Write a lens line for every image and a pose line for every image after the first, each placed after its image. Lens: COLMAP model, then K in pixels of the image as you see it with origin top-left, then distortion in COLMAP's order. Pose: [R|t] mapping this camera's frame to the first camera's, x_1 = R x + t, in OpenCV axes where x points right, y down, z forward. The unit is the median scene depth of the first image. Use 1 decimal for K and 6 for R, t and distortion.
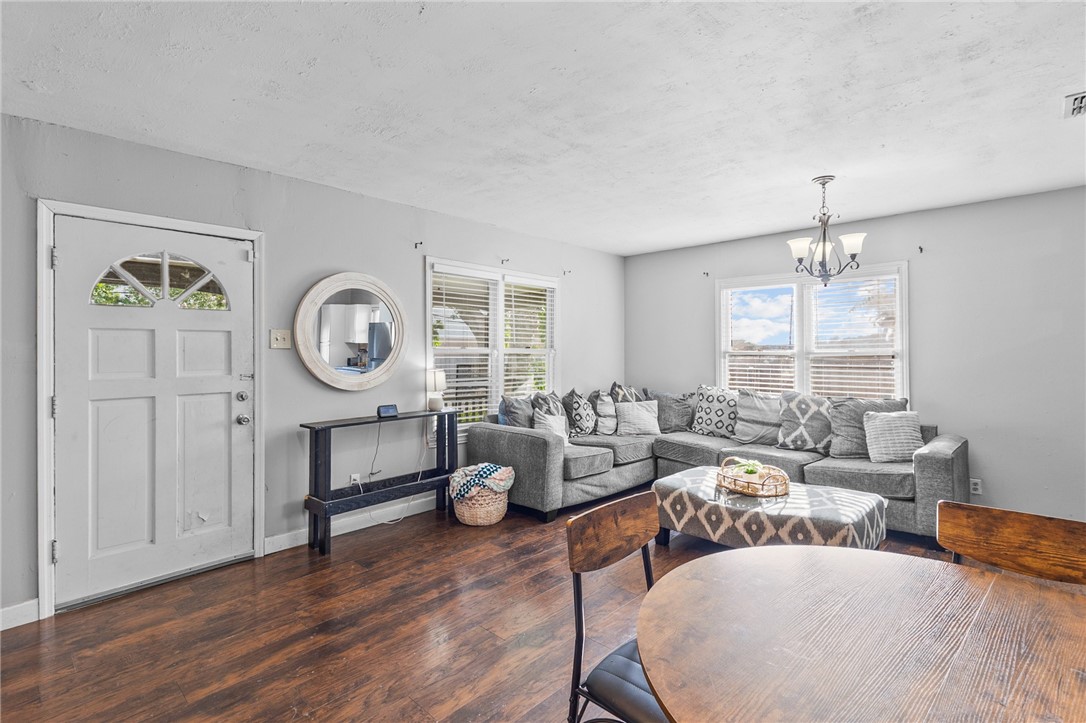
lens RADIAL K [[502.8, 0, 536.4], [0, 502.8, 358.1], [0, 0, 1]] dist [0.017534, -0.000691]
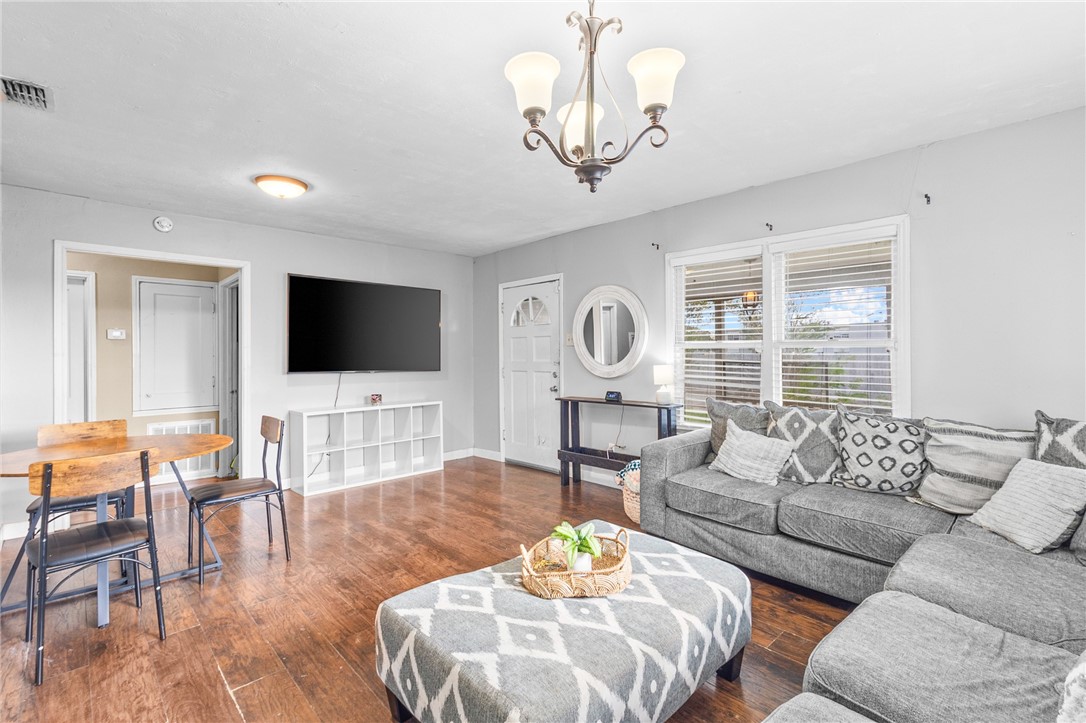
lens RADIAL K [[502.8, 0, 536.4], [0, 502.8, 358.1], [0, 0, 1]] dist [0.017534, -0.000691]
pose [[-0.050388, 0.017551, -0.998576, 0.994597], [-0.003317, 0.999837, 0.017741, -0.007825], [0.998724, 0.004206, -0.050321, 0.947163]]
